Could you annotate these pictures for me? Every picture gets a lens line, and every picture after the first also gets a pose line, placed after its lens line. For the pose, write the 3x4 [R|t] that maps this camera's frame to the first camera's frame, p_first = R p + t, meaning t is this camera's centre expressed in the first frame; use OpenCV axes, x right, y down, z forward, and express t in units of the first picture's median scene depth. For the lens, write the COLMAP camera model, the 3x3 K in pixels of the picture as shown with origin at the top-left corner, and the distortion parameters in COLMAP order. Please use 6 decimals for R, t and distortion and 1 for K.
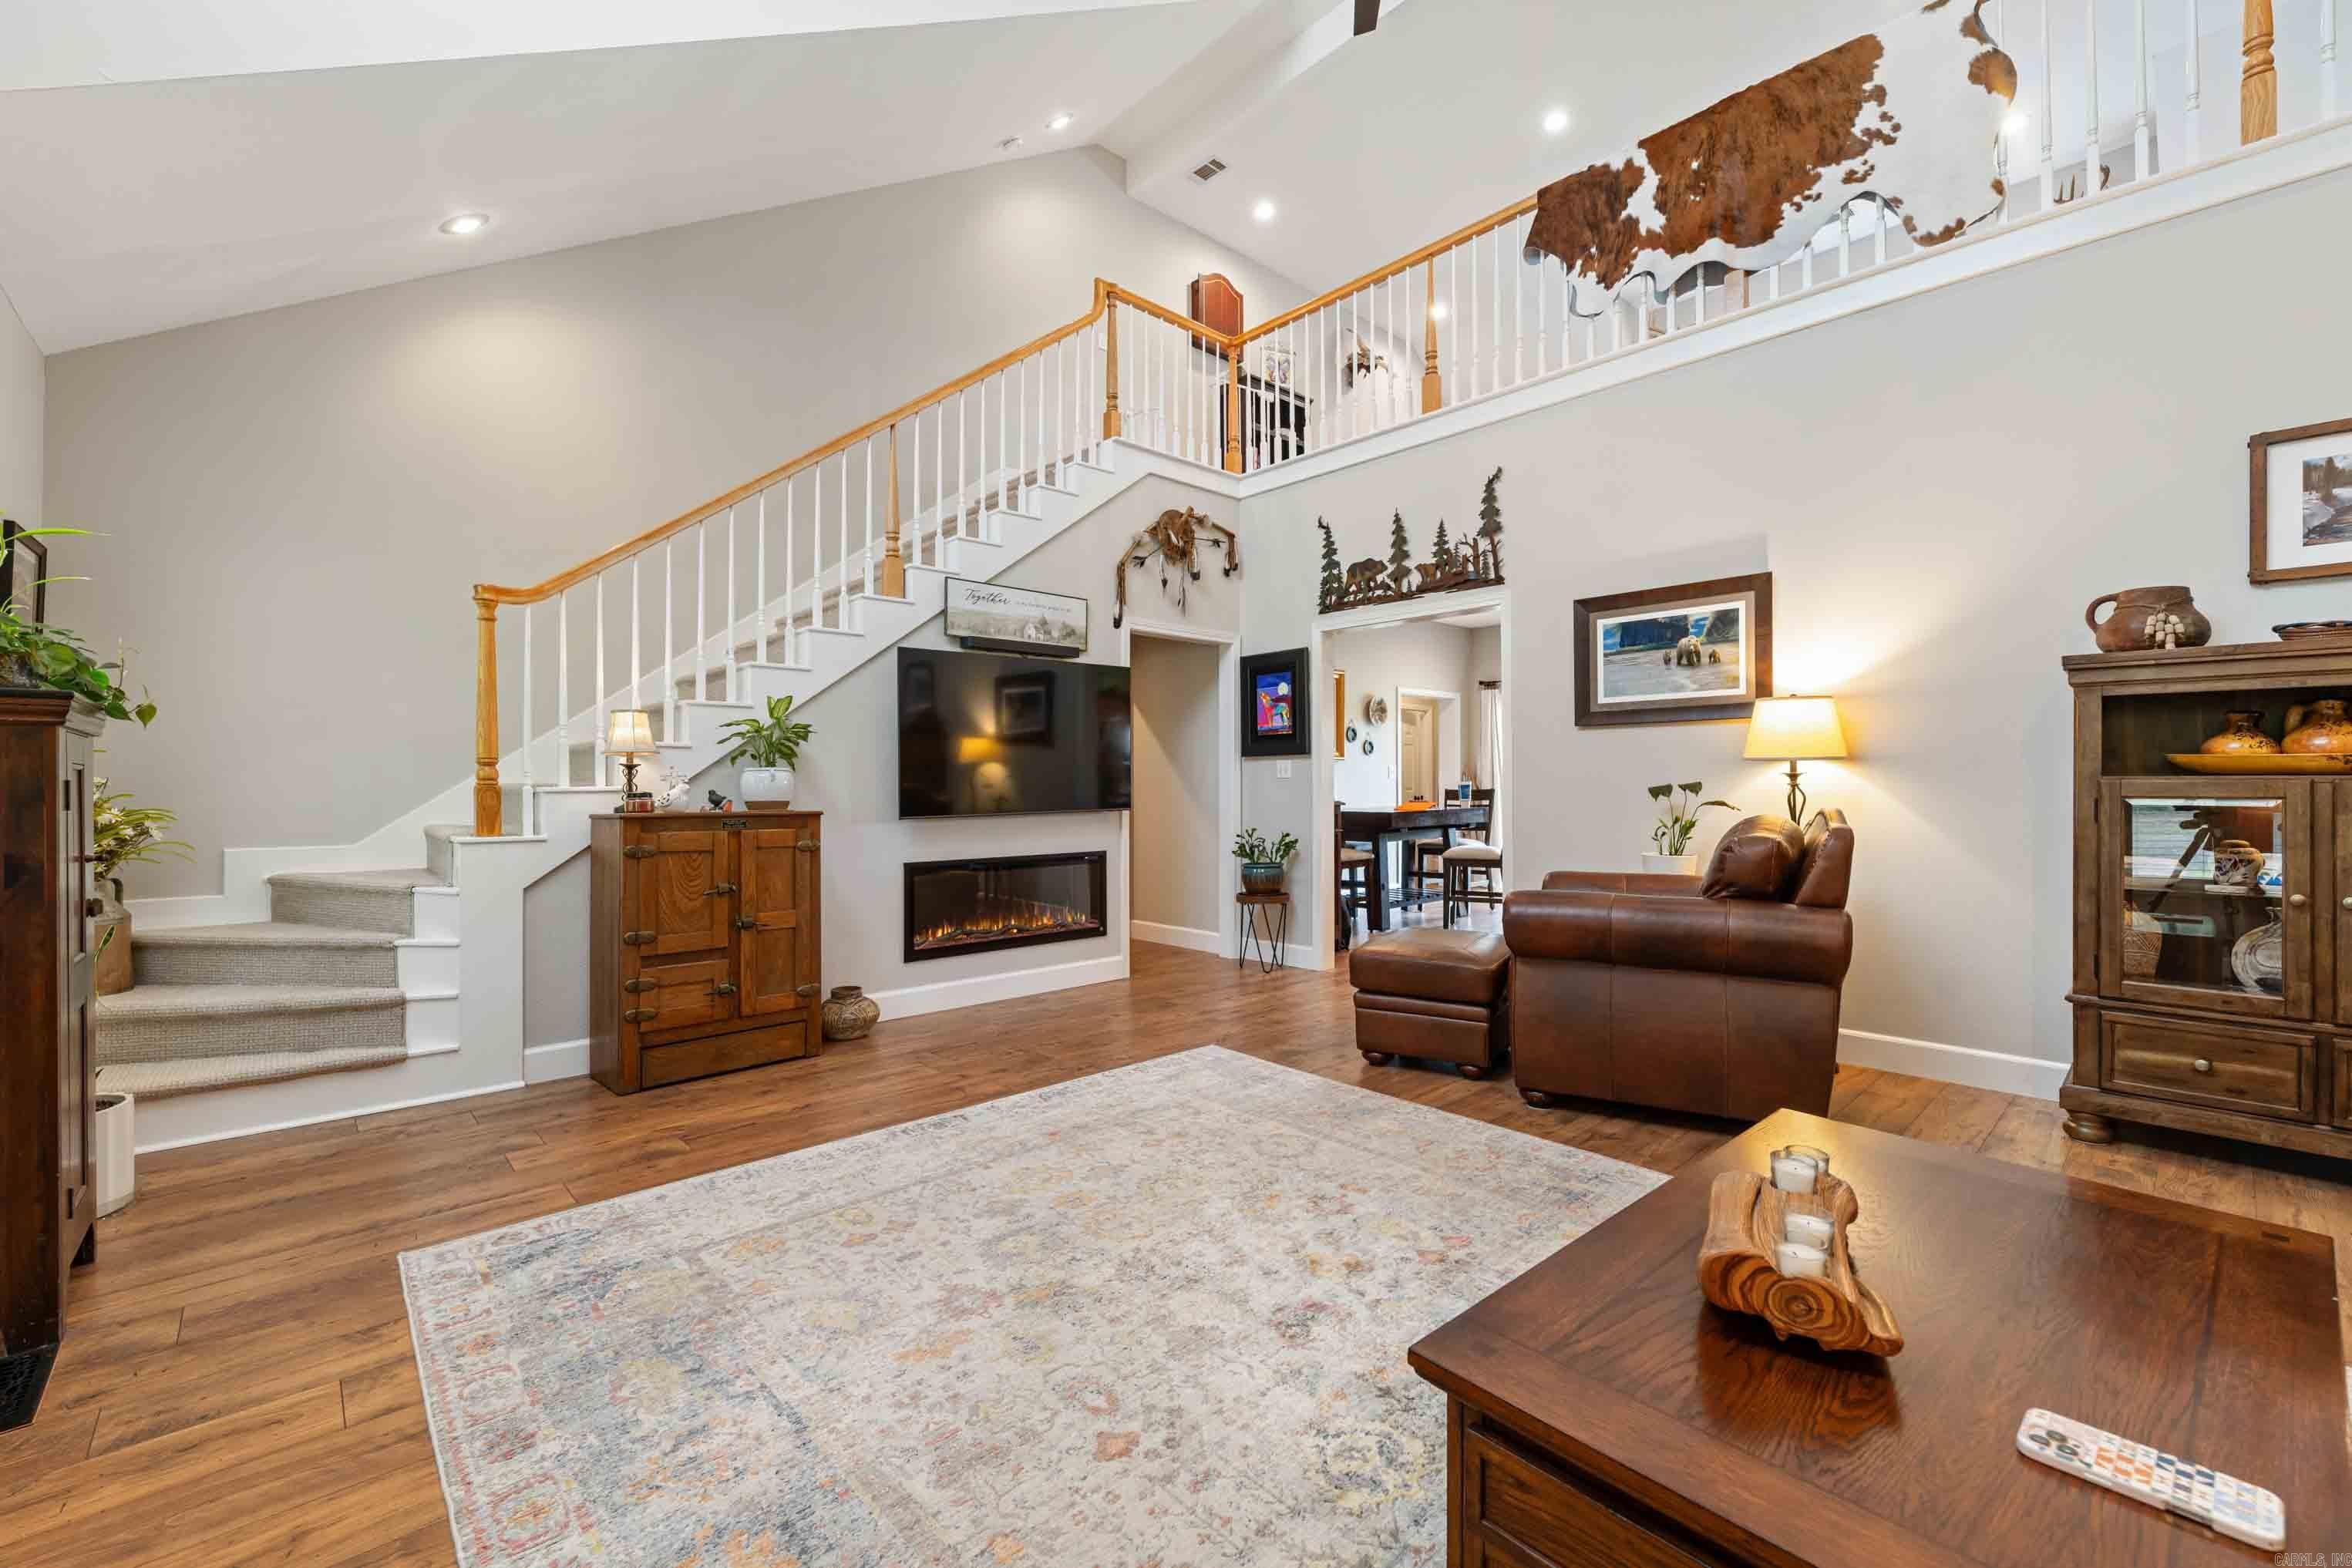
lens RADIAL K [[954.0, 0, 1174.3], [0, 954.0, 778.8], [0, 0, 1]] dist [0.002727, -0.001910]
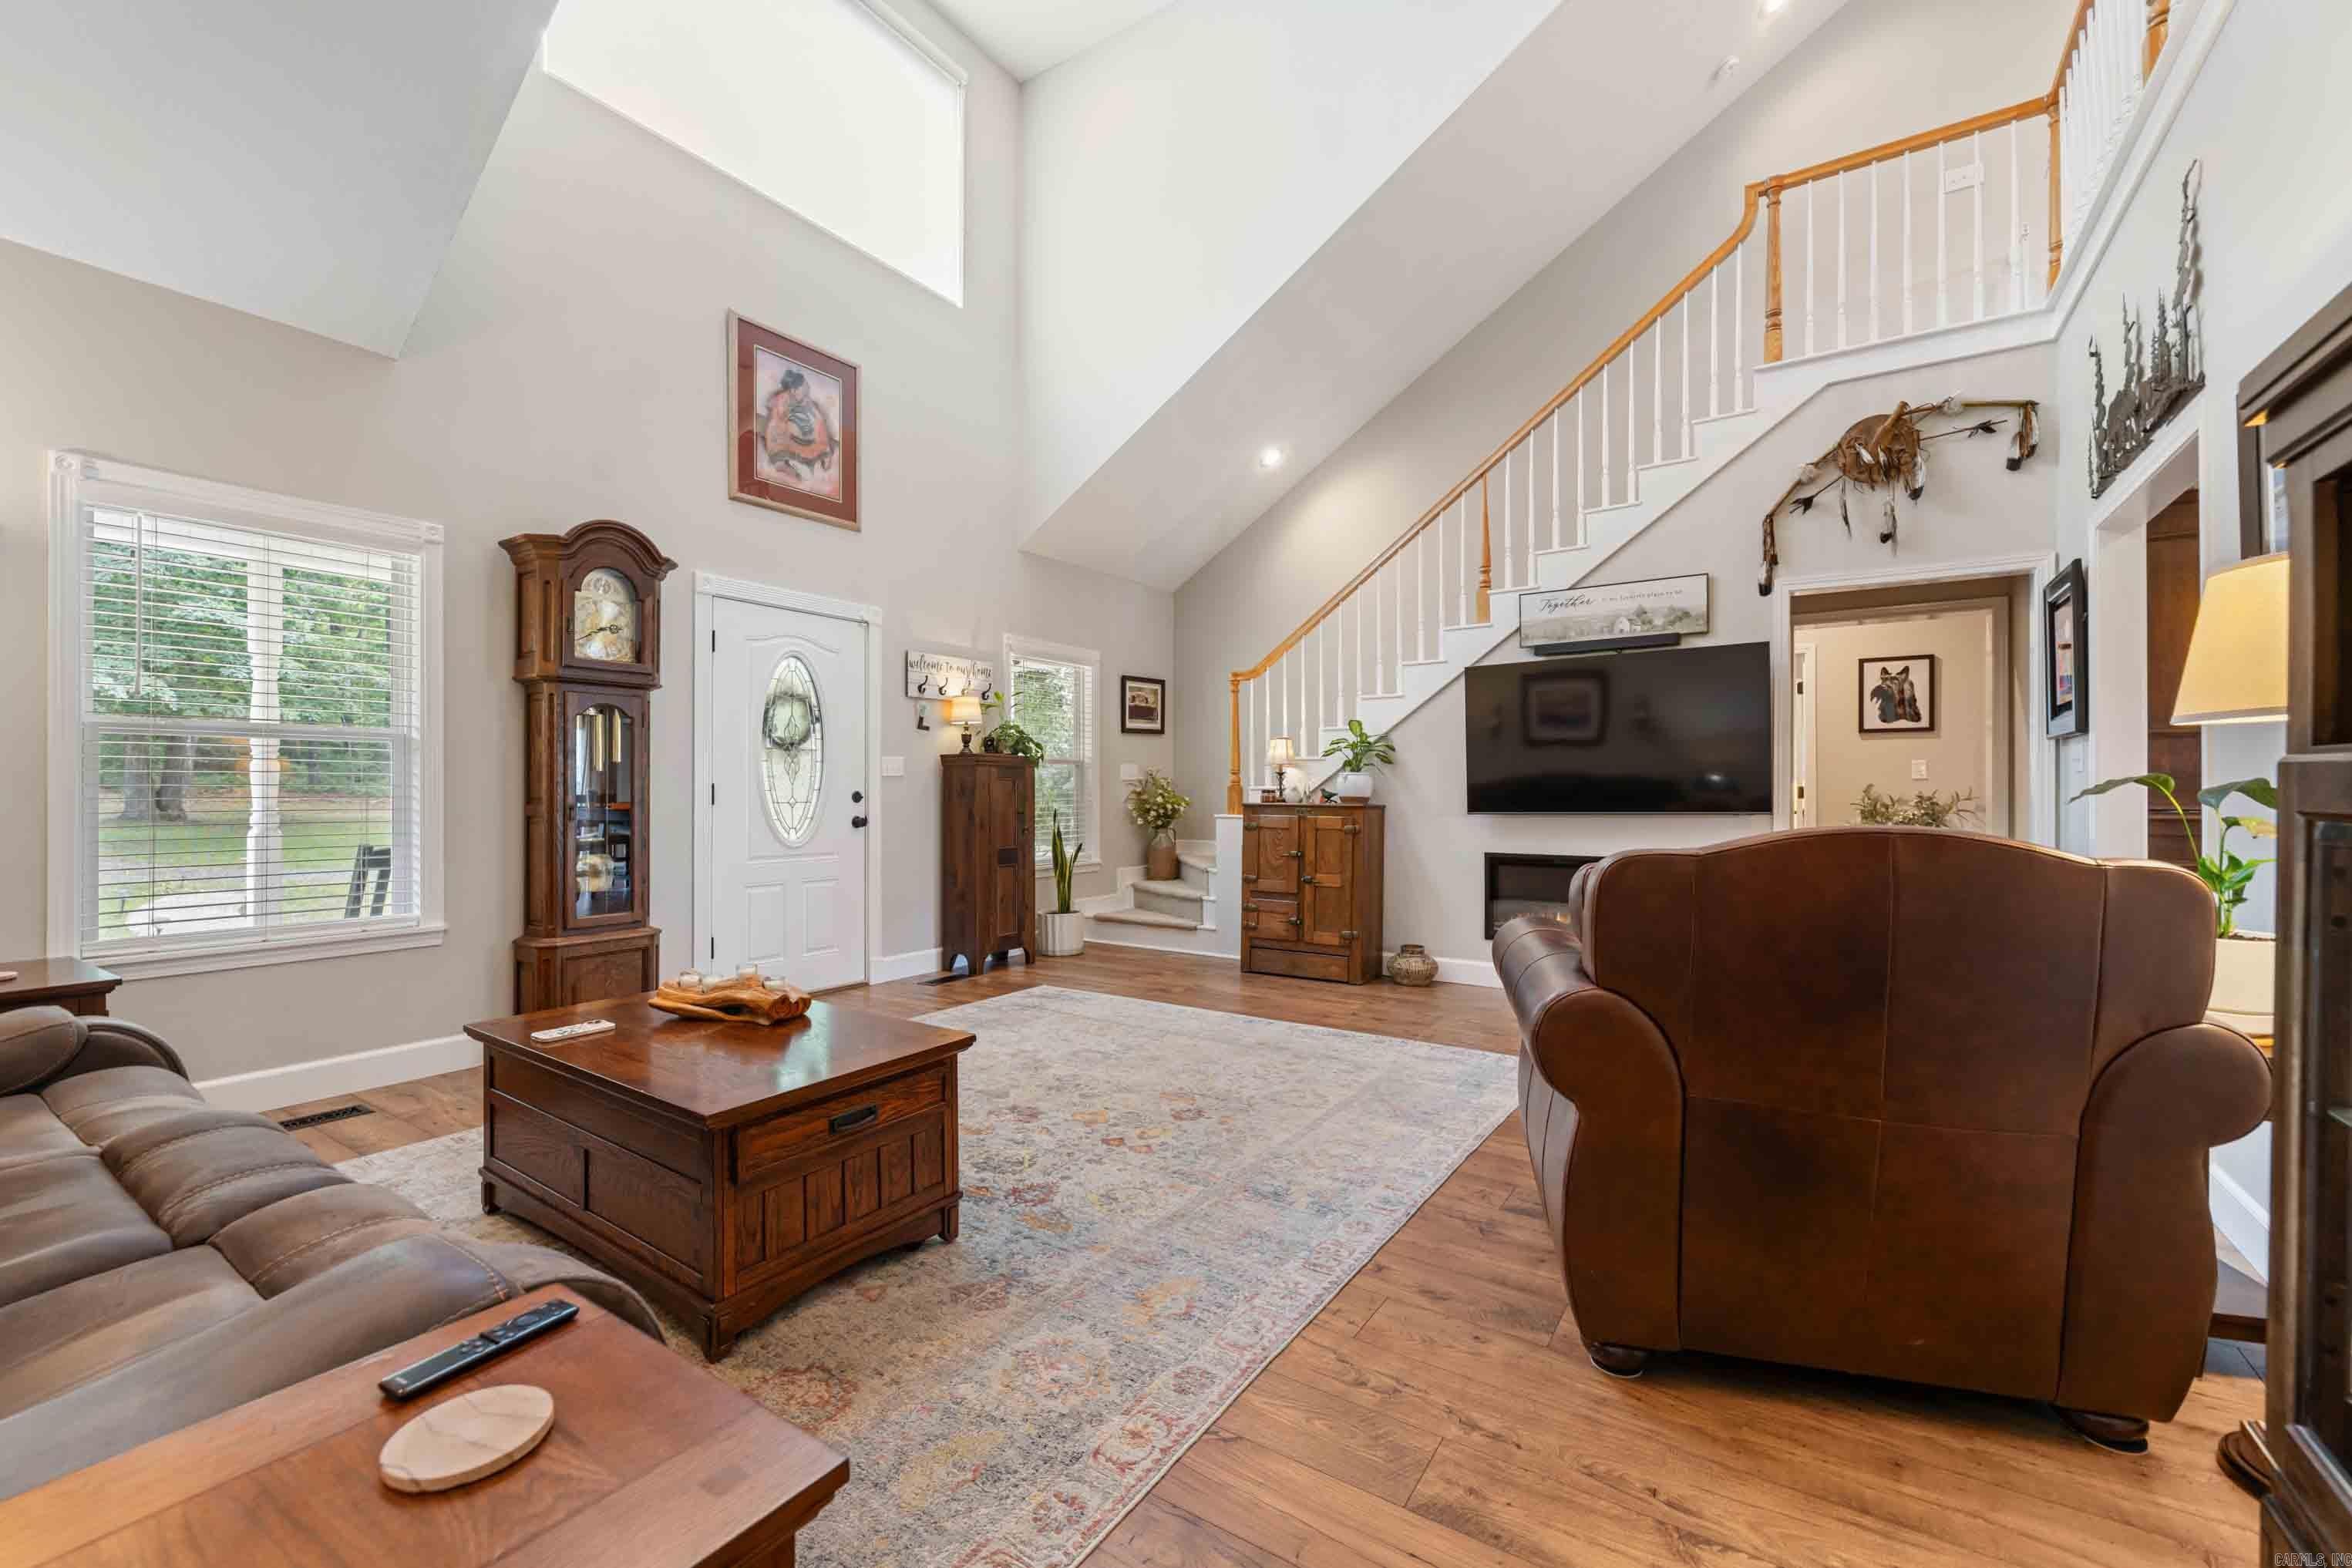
lens RADIAL K [[954.0, 0, 1179.6], [0, 954.0, 780.2], [0, 0, 1]] dist [0.002727, -0.001910]
pose [[0.242342, -0.006993, -0.970166, 0.800527], [0.007379, 0.999958, -0.005364, 0.004561], [0.970163, -0.005859, 0.242383, 0.392081]]
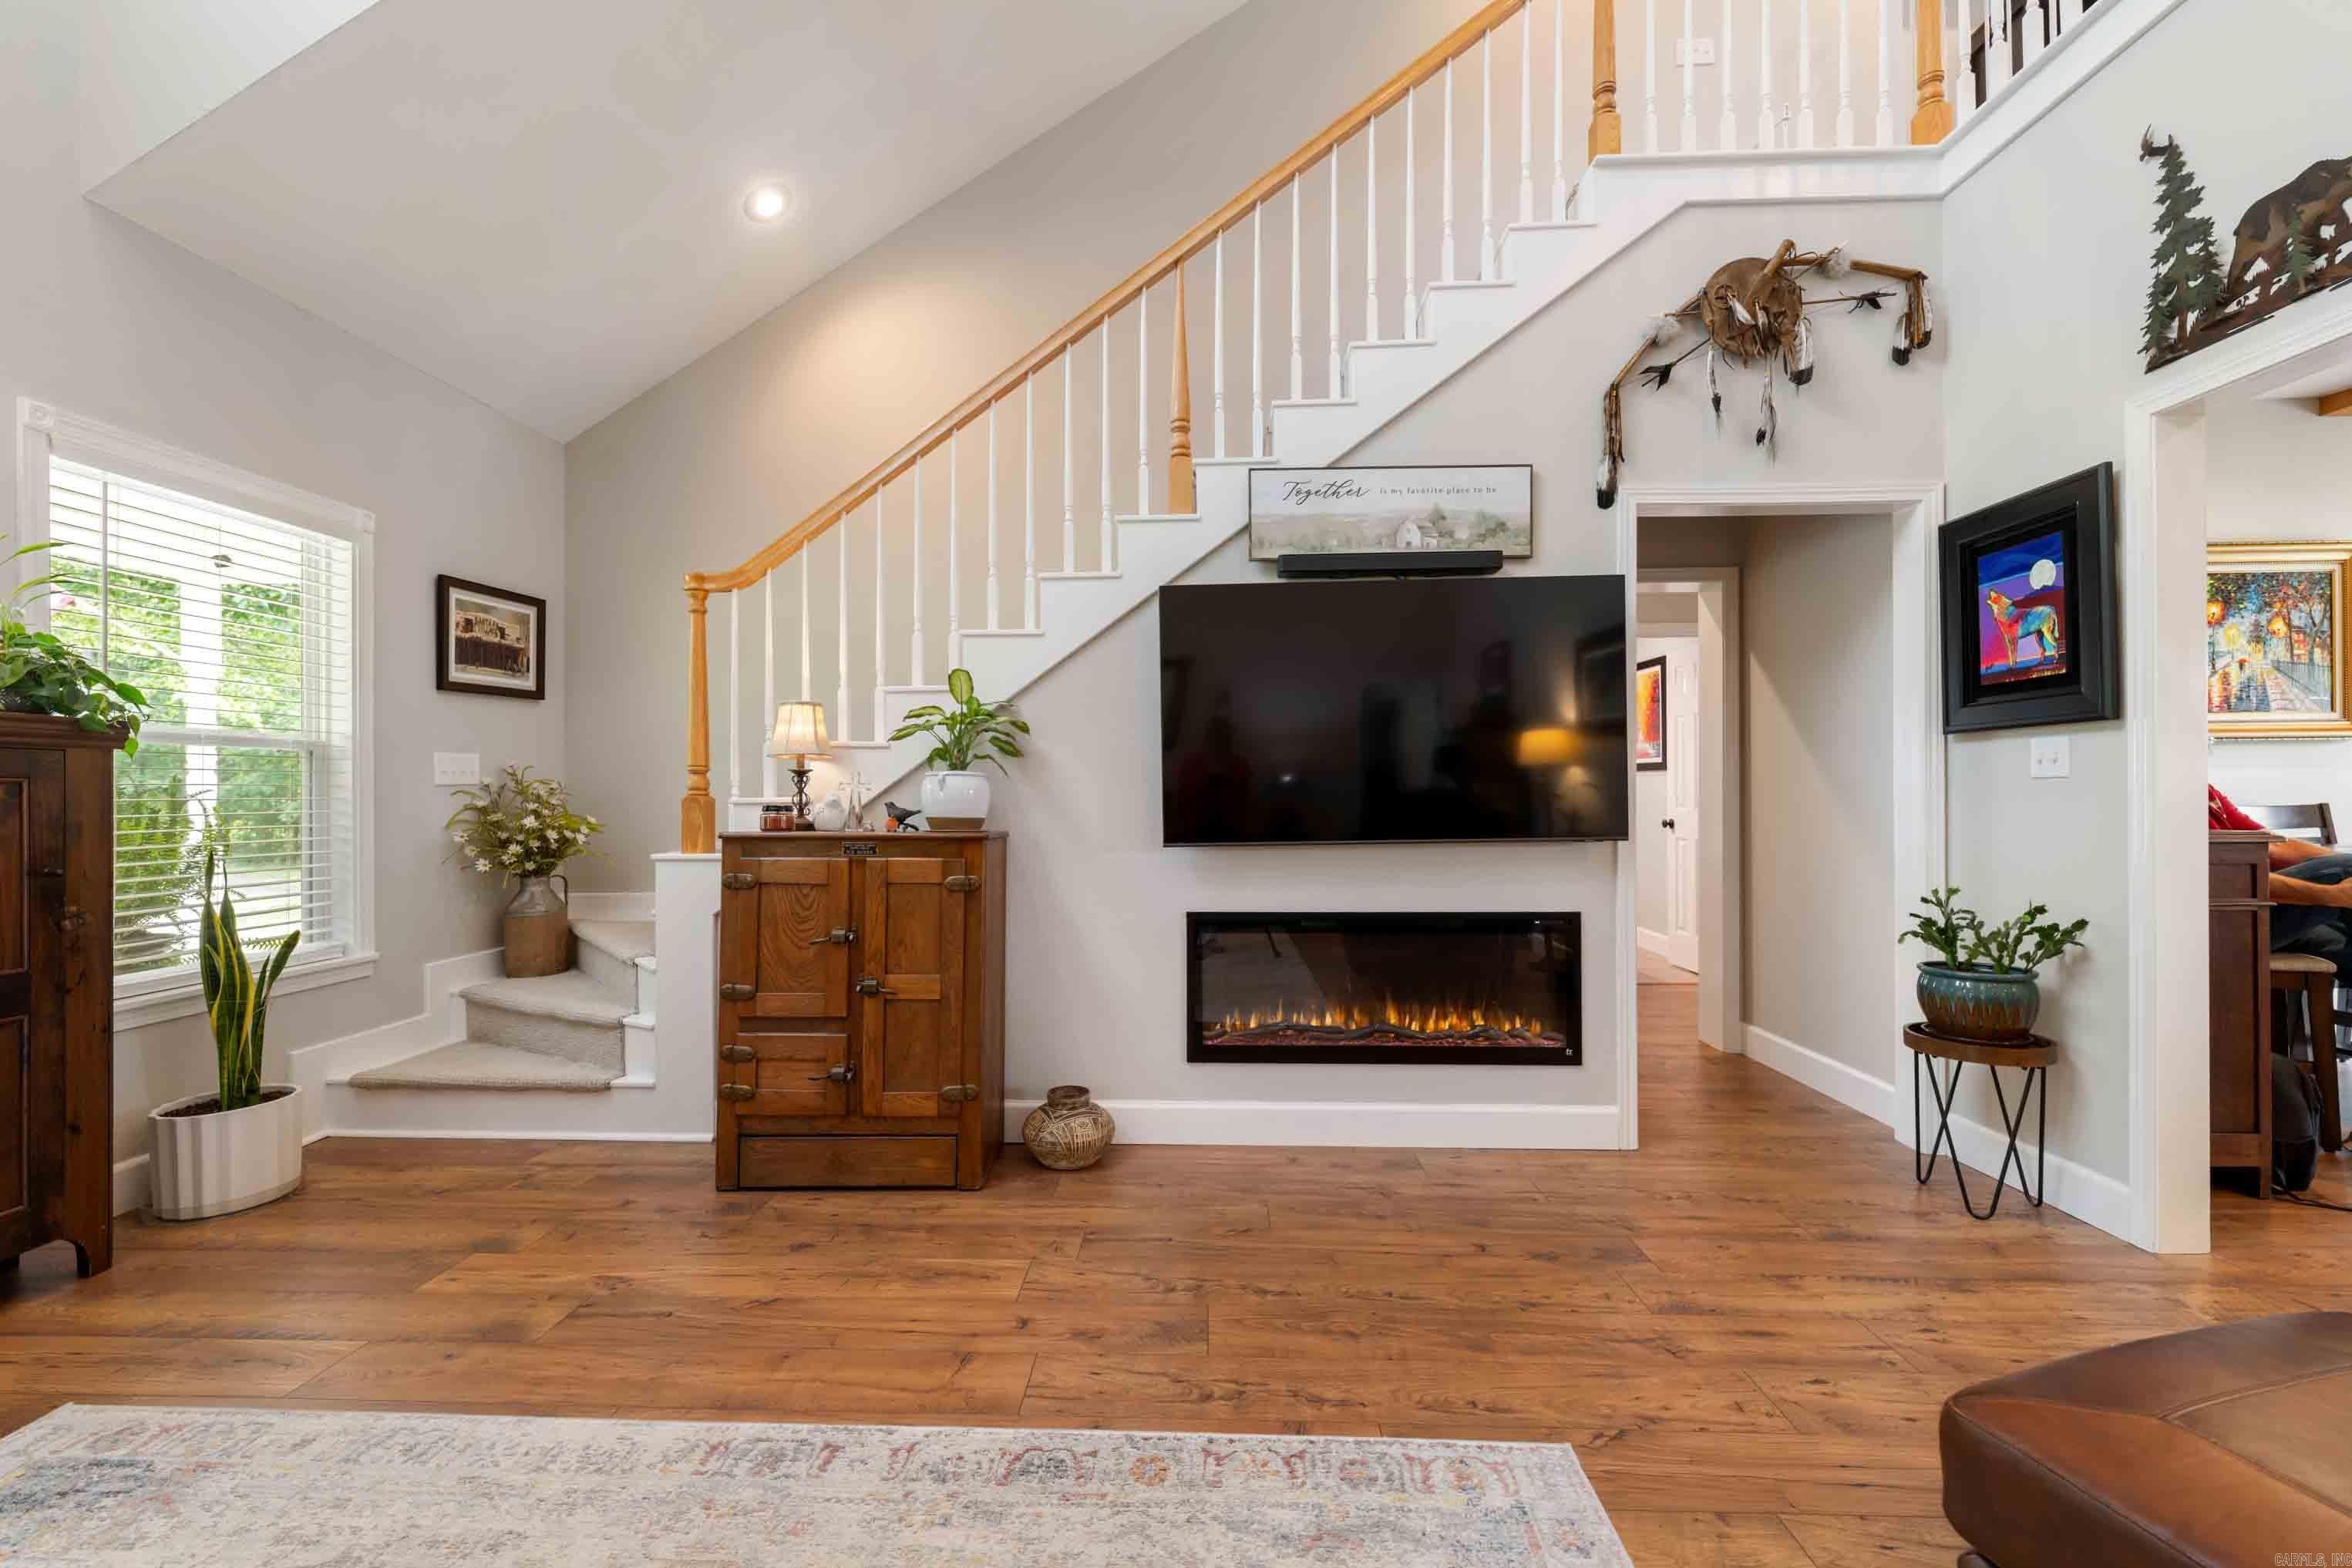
lens RADIAL K [[954.0, 0, 1175.1], [0, 954.0, 789.3], [0, 0, 1]] dist [0.002727, -0.001910]
pose [[0.709558, -0.003266, -0.704639, 0.193500], [0.006996, 0.999973, 0.002409, 0.001271], [0.704612, -0.006639, 0.709562, 0.562400]]
